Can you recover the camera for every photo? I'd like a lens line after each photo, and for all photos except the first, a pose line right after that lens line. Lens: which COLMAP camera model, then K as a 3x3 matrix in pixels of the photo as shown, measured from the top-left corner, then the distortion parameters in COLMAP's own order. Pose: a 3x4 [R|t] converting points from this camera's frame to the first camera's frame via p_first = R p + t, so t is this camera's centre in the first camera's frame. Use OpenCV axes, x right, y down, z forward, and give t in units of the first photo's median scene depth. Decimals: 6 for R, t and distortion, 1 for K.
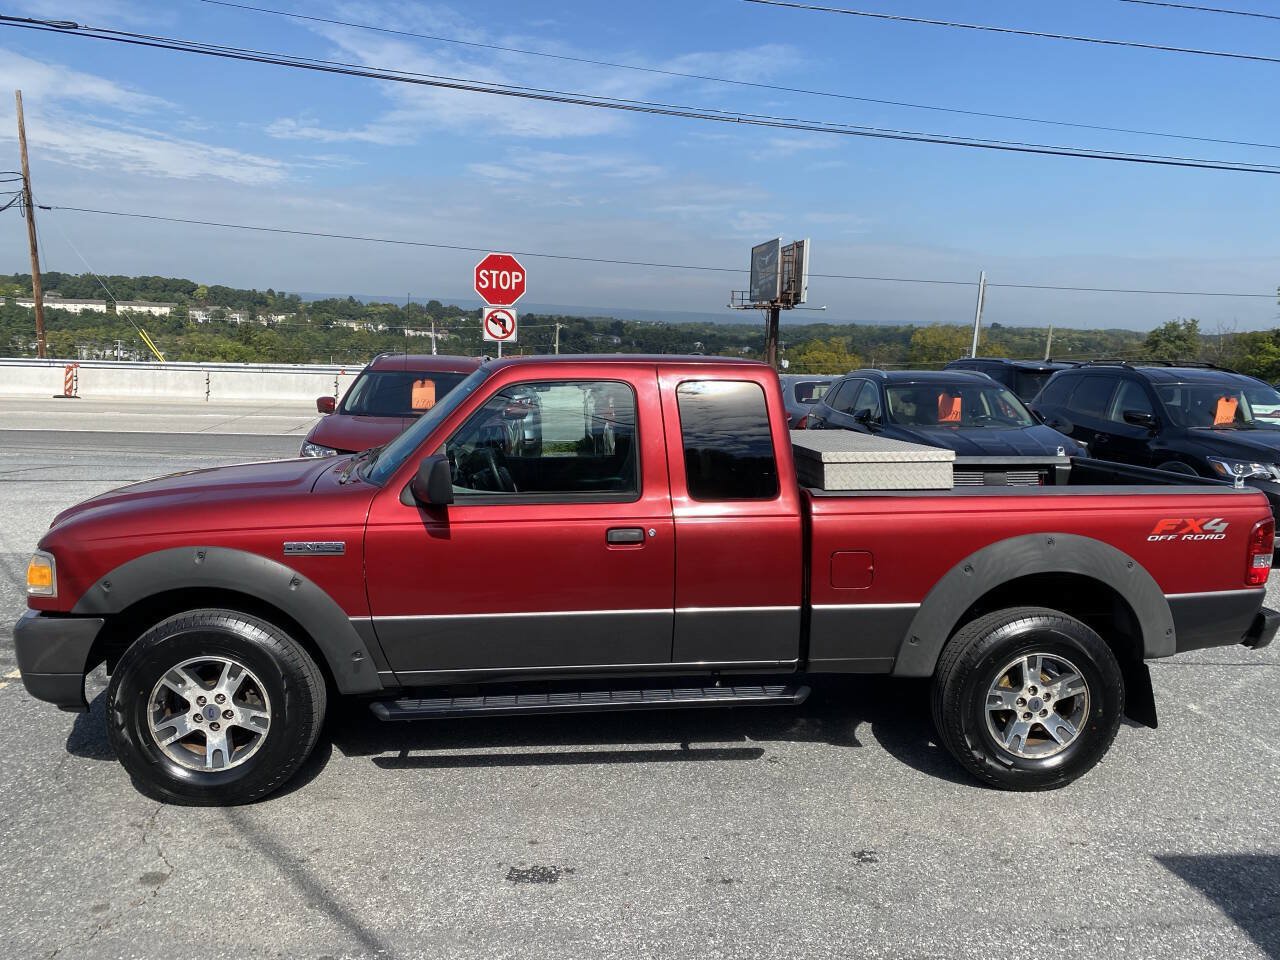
lens RADIAL K [[974.6, 0, 658.4], [0, 974.6, 495.8], [0, 0, 1]] dist [0.019556, -0.017640]
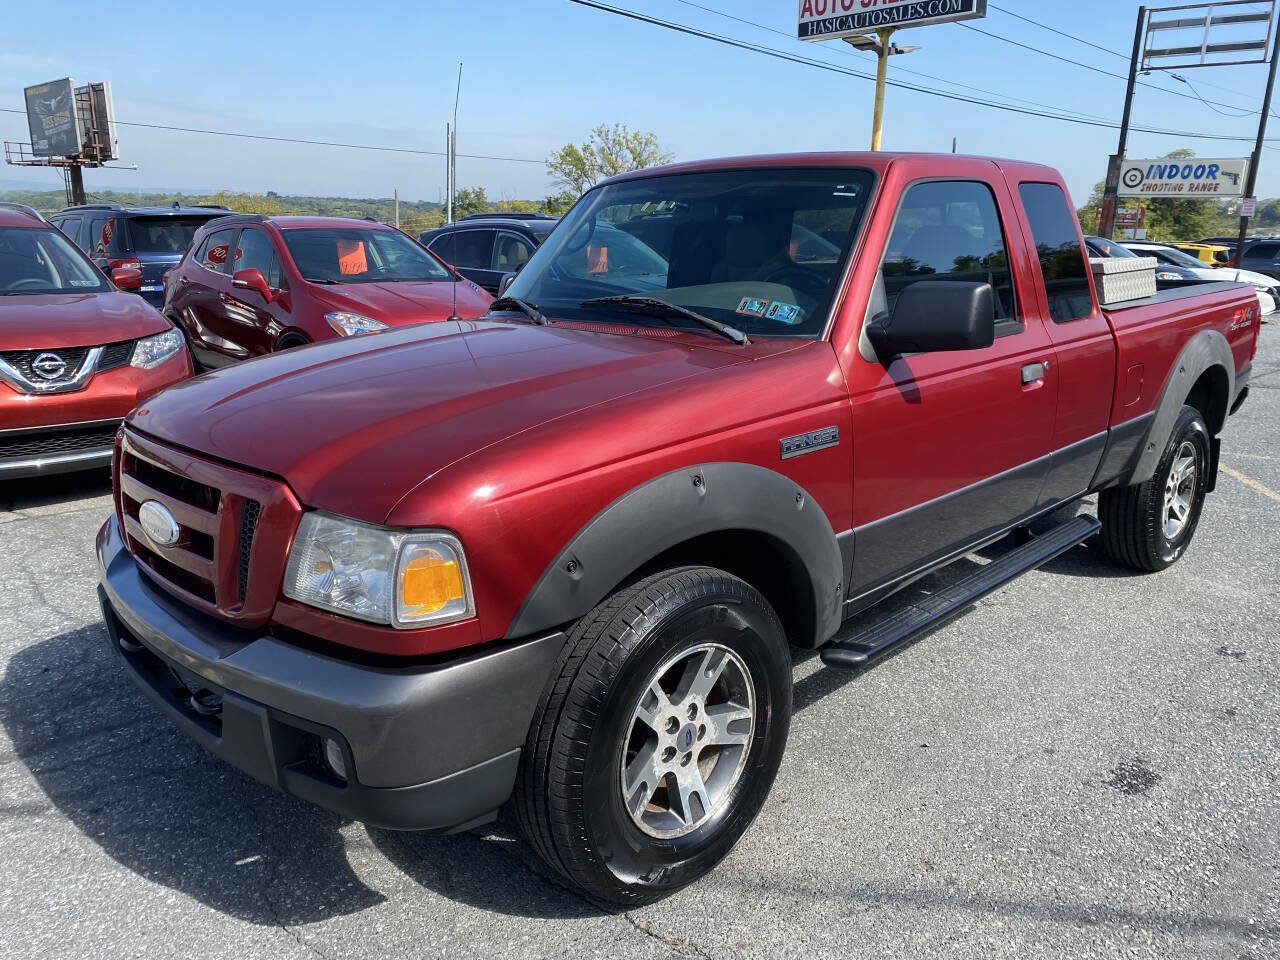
lens RADIAL K [[974.6, 0, 638.6], [0, 974.6, 474.7], [0, 0, 1]] dist [0.019556, -0.017640]
pose [[0.774487, -0.170800, 0.609096, -0.814907], [0.105295, 0.984235, 0.142109, -0.025766], [-0.623765, -0.045927, 0.780261, 0.556091]]
